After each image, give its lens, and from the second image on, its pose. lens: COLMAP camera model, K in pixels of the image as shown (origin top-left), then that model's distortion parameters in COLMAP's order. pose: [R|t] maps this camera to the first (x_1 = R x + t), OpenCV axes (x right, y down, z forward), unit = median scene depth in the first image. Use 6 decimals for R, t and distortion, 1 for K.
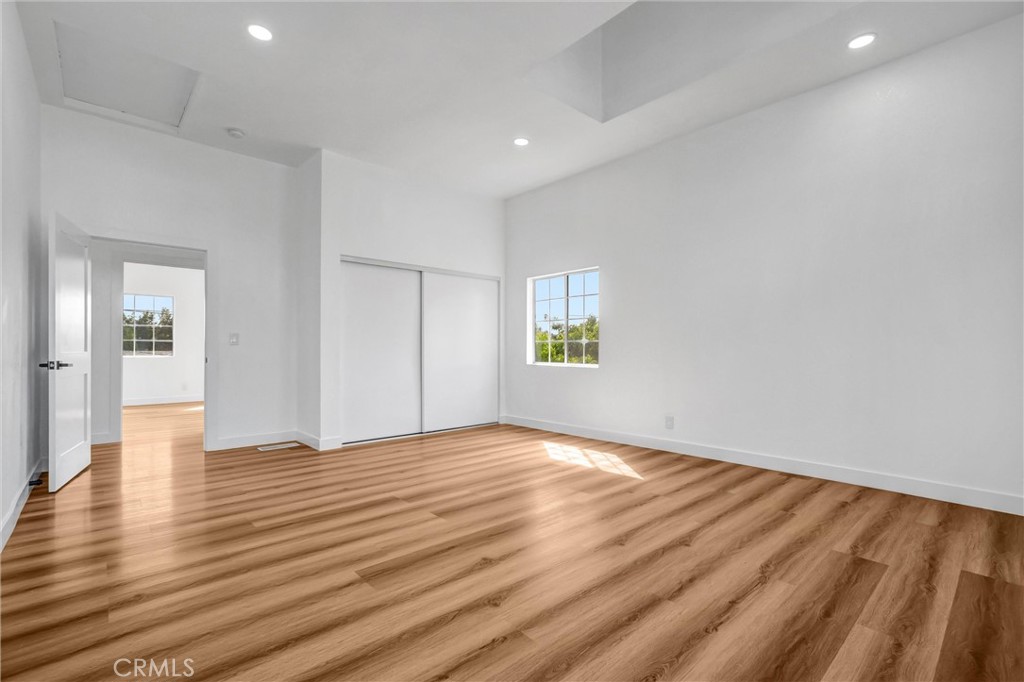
lens RADIAL K [[451.2, 0, 513.2], [0, 451.2, 347.2], [0, 0, 1]] dist [-0.003389, 0.000105]
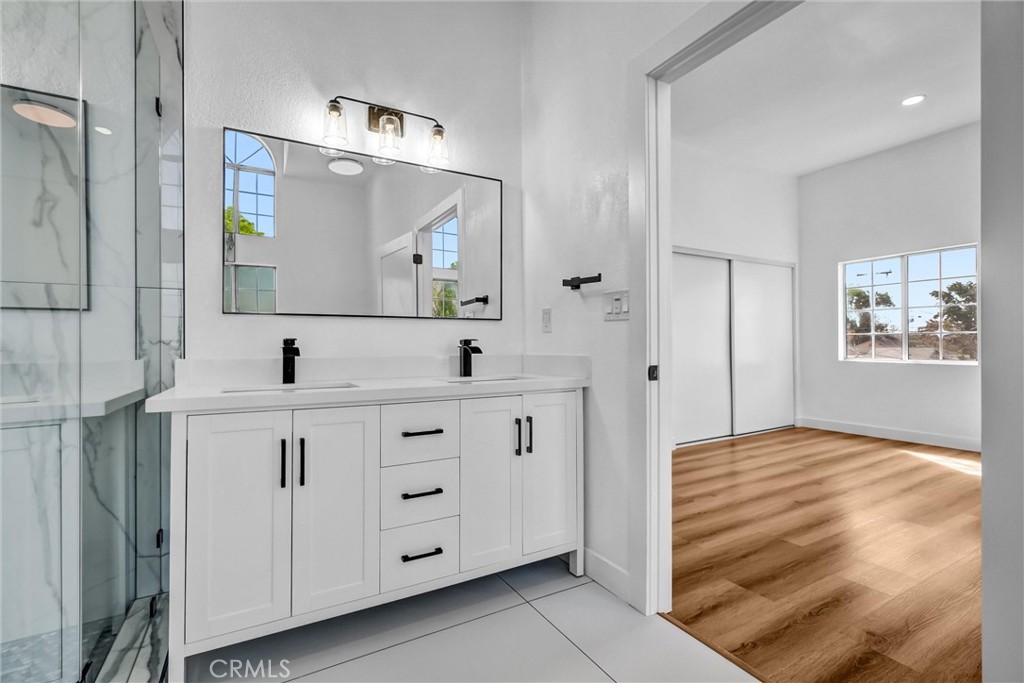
lens RADIAL K [[451.2, 0, 517.5], [0, 451.2, 341.6], [0, 0, 1]] dist [-0.003389, 0.000105]
pose [[0.973215, -0.013359, -0.229510, -0.416377], [0.012292, 0.999906, -0.006078, -0.001209], [0.229570, 0.003094, 0.973287, 0.003008]]
